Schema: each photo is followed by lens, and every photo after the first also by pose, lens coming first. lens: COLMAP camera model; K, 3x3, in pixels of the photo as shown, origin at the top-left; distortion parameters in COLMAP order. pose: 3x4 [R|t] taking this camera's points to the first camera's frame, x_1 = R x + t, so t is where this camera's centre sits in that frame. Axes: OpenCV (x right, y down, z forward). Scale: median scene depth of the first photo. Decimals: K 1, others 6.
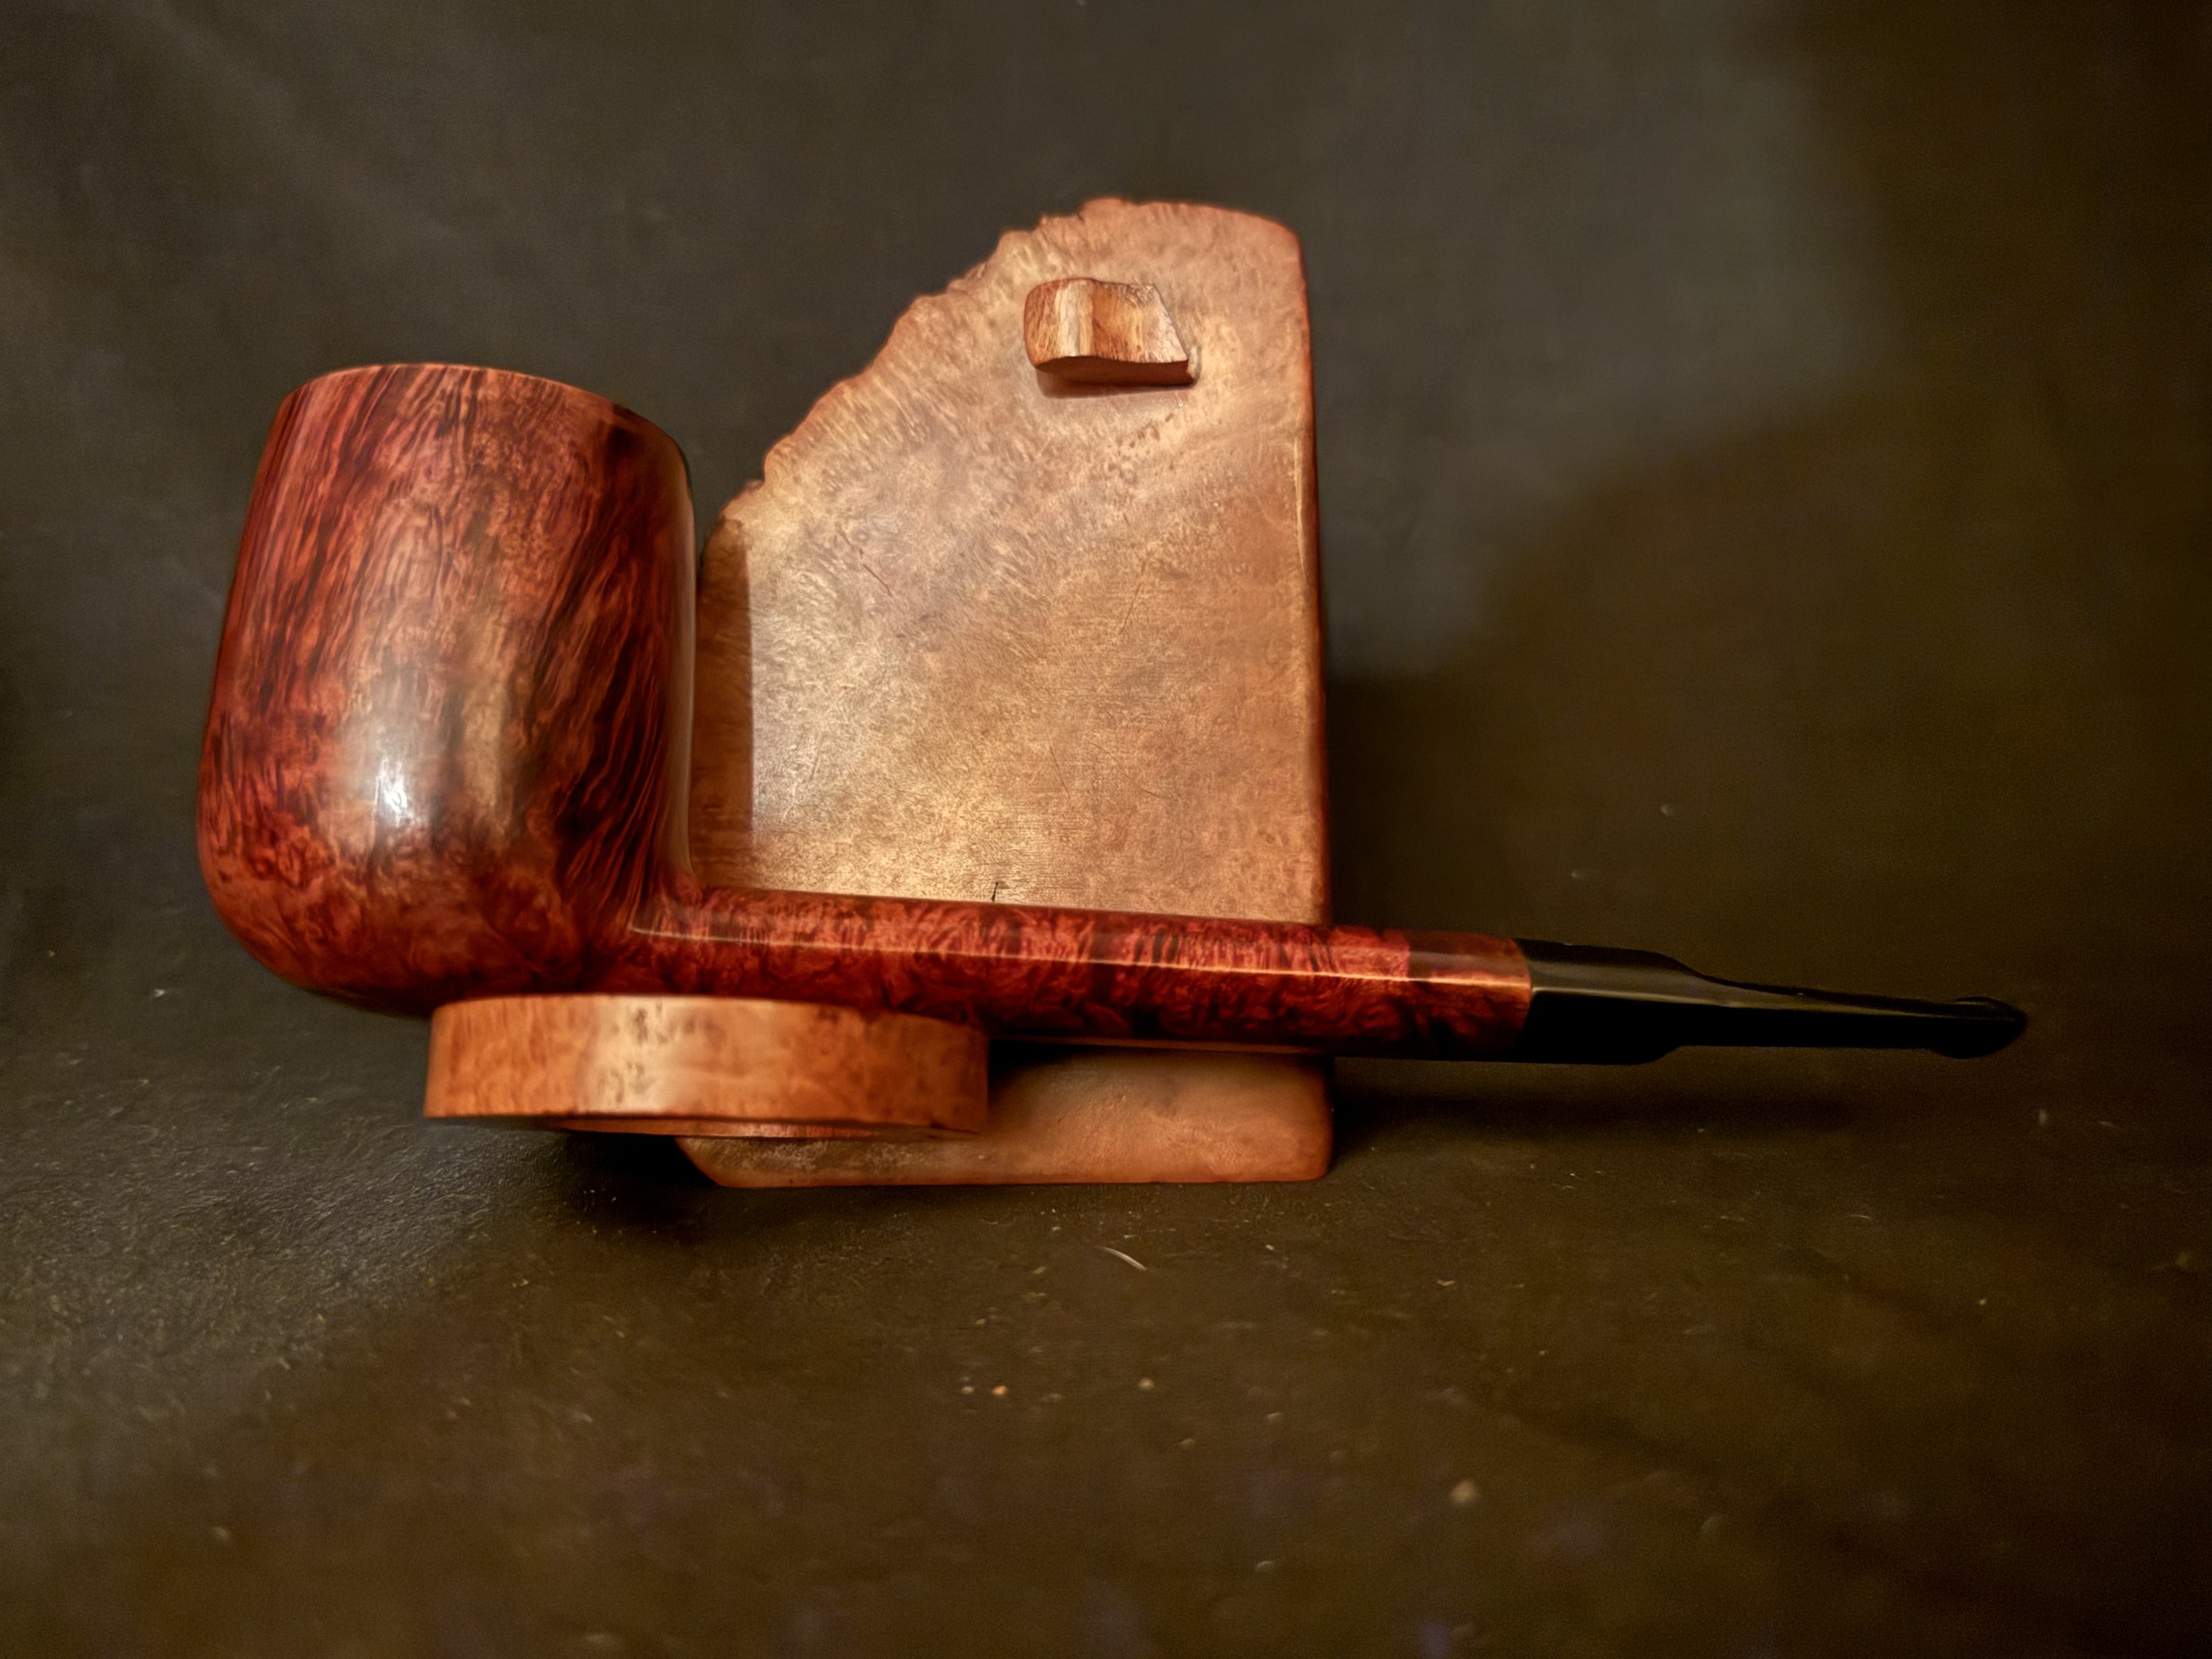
lens RADIAL K [[1824.5, 0, 1106.0], [0, 1824.5, 829.5], [0, 0, 1]] dist [0.092706, -0.004396]
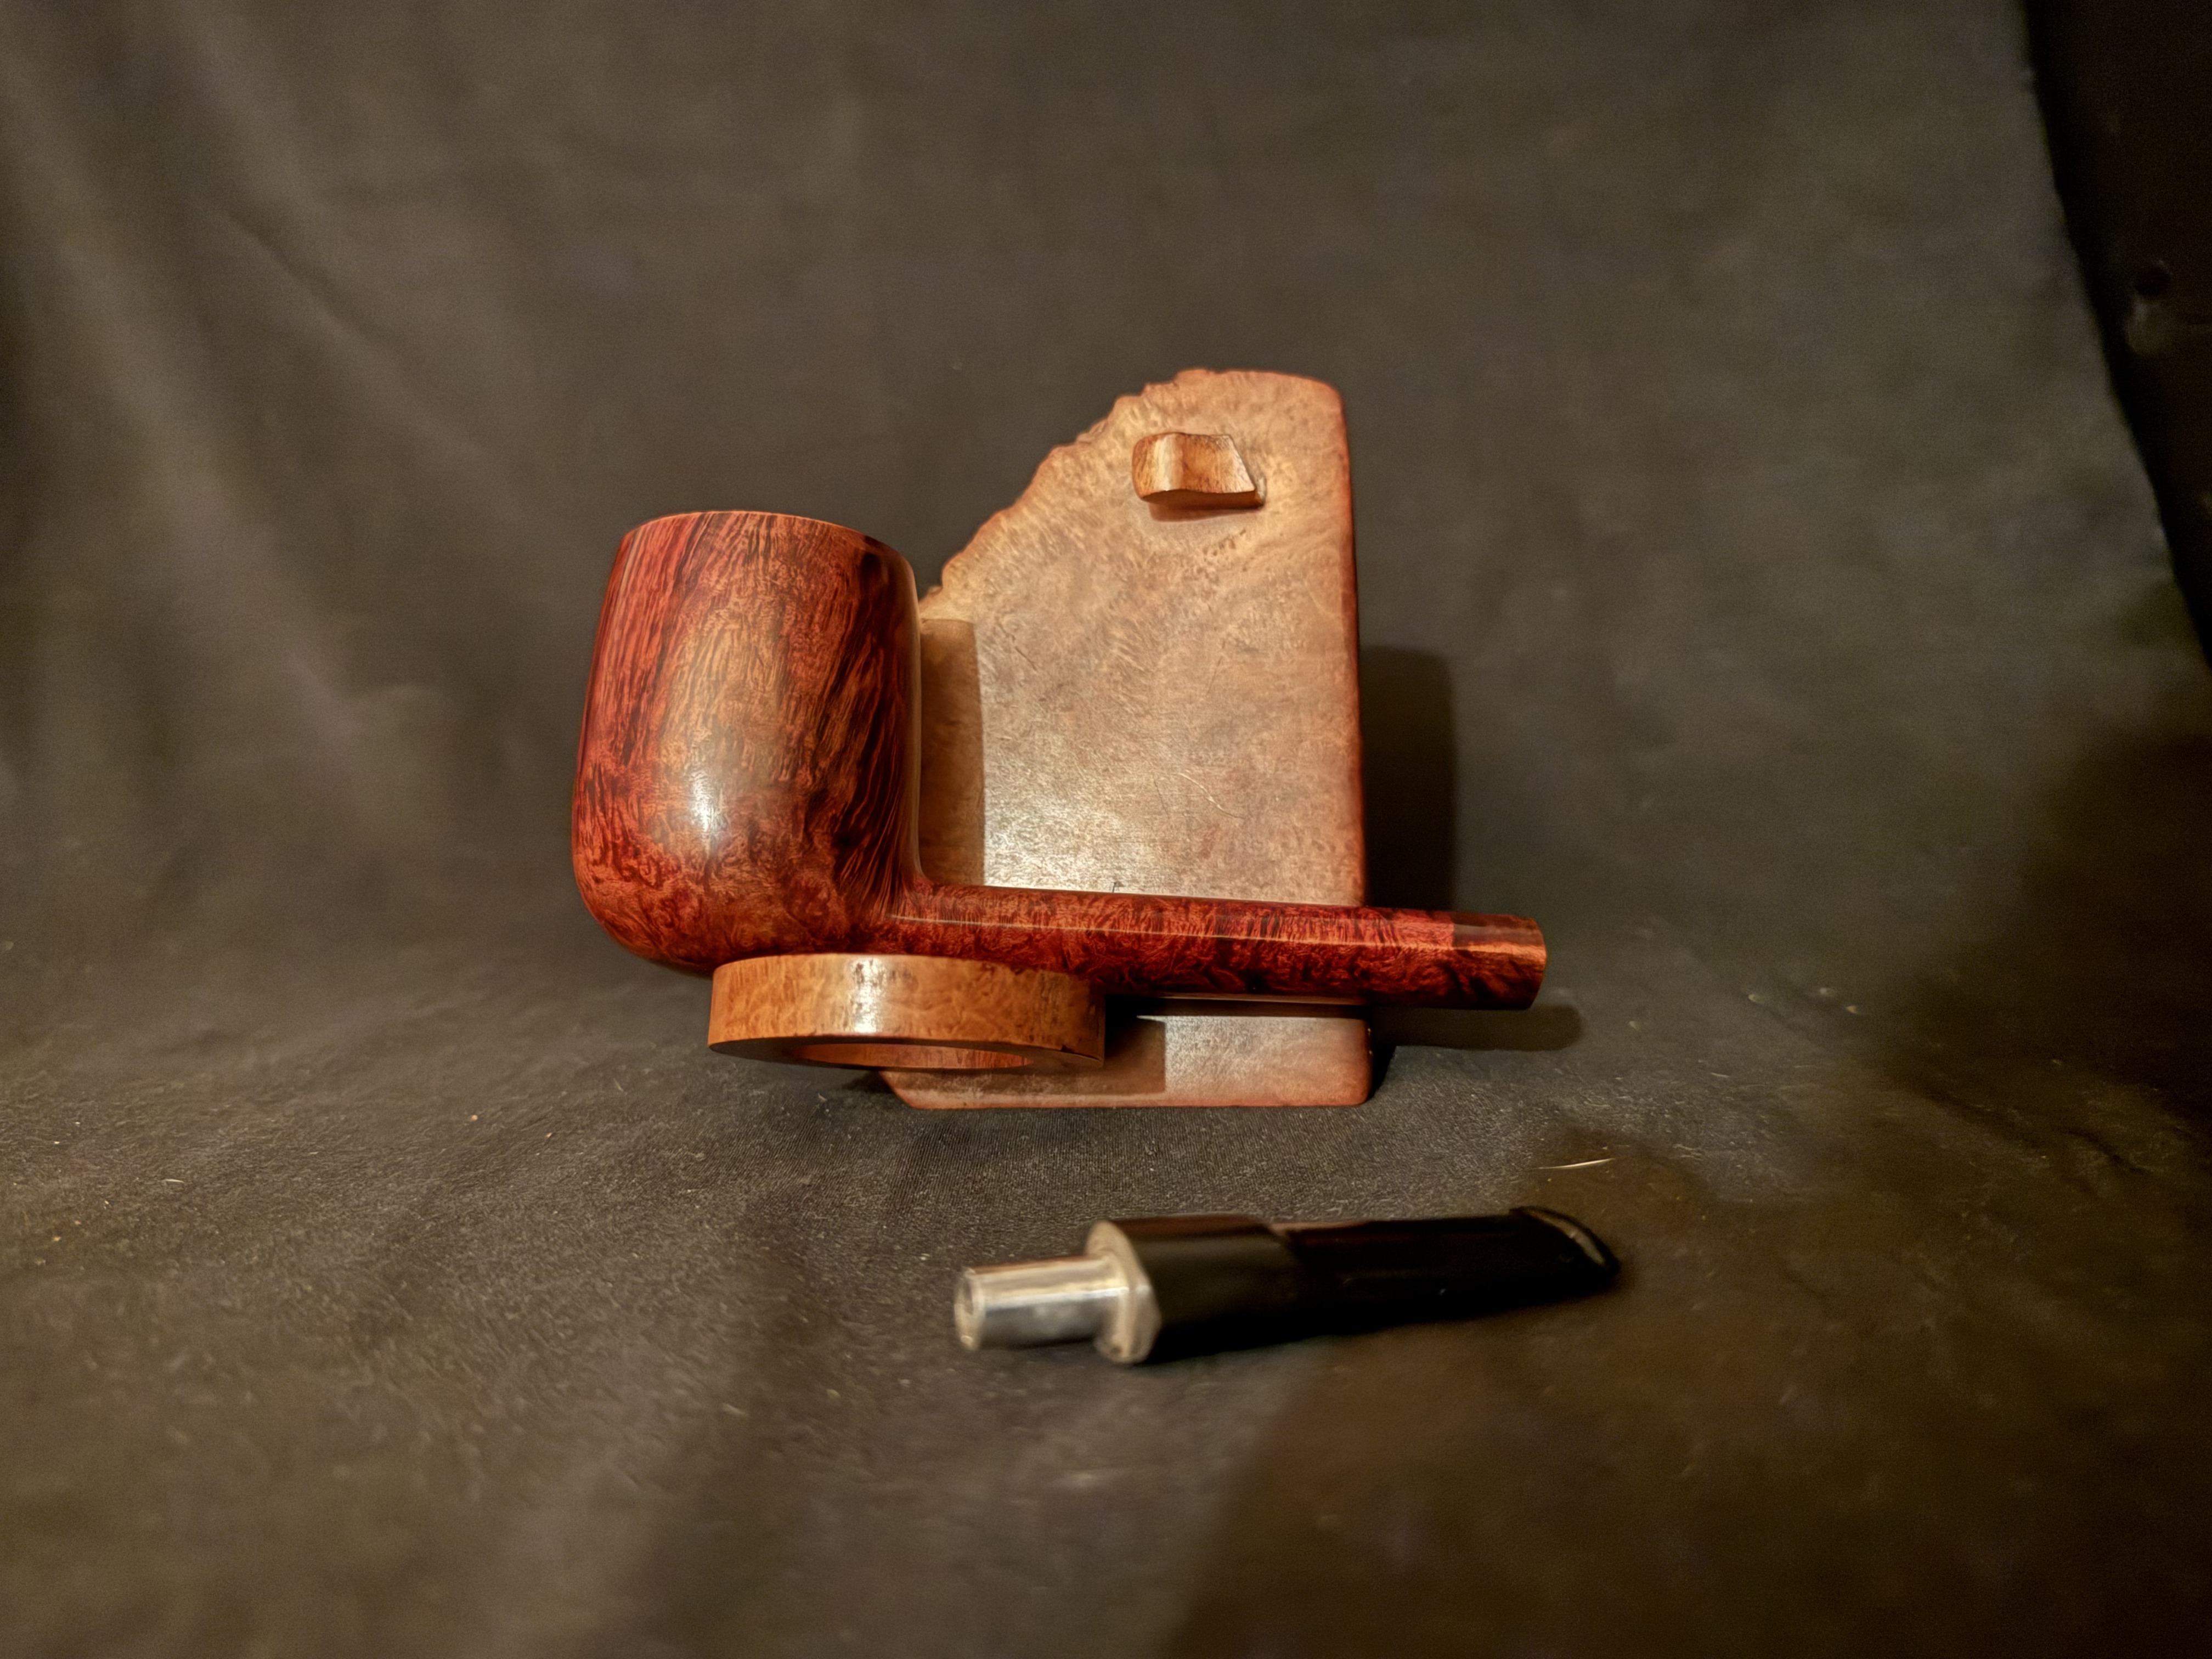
lens RADIAL K [[1613.9, 0, 1106.0], [0, 1613.9, 829.5], [0, 0, 1]] dist [0.120639, -0.000051]
pose [[0.996245, -0.010824, -0.085896, 0.034625], [0.008847, 0.999688, -0.023362, 0.017460], [0.086122, 0.022515, 0.996030, -0.175430]]
